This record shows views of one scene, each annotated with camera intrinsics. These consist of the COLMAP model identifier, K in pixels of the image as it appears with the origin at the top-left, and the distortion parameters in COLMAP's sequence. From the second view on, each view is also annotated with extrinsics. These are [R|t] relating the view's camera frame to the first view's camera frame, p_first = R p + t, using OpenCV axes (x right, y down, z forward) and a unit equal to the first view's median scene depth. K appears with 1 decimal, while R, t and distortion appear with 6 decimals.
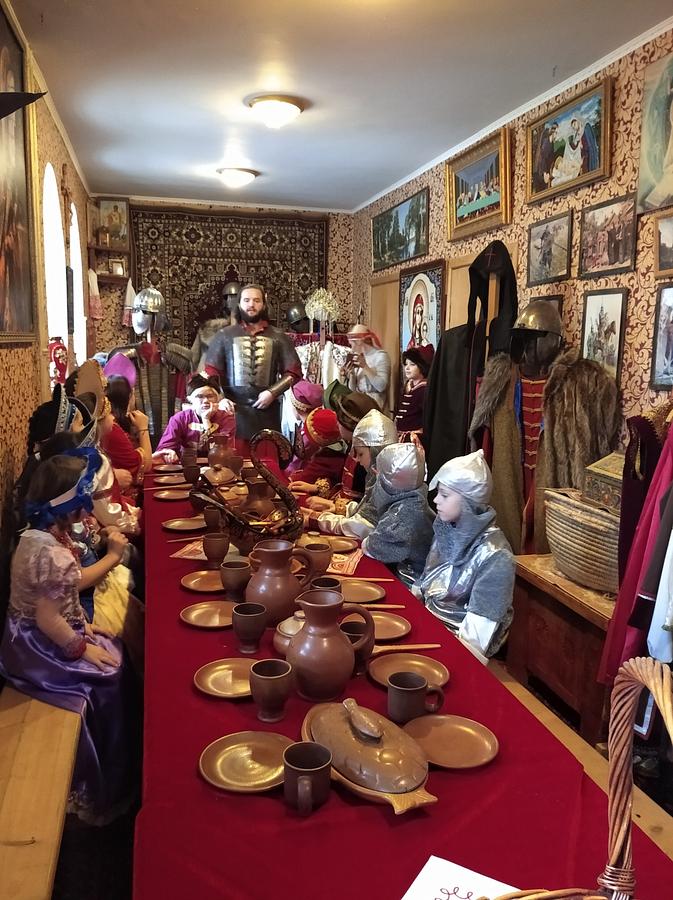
lens RADIAL K [[729.0, 0, 339.0], [0, 729.0, 454.4], [0, 0, 1]] dist [0.009775, -0.026351]
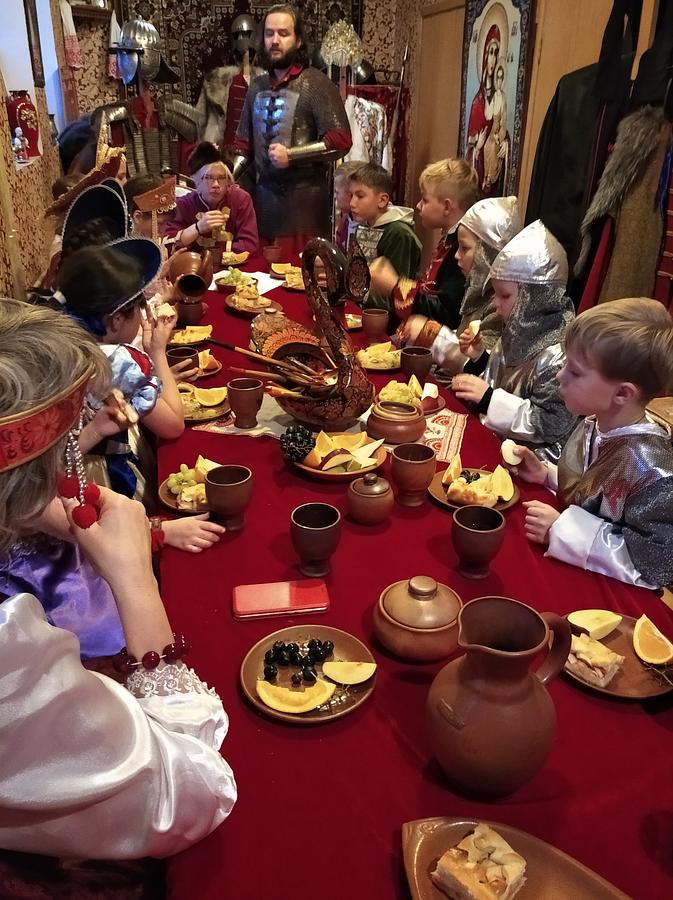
lens RADIAL K [[729.0, 0, 327.4], [0, 729.0, 445.4], [0, 0, 1]] dist [0.009775, -0.026351]
pose [[0.999478, 0.004766, -0.031948, -0.031920], [0.004493, 0.958929, 0.283610, -0.016000], [0.031988, -0.283606, 0.958407, 0.135287]]
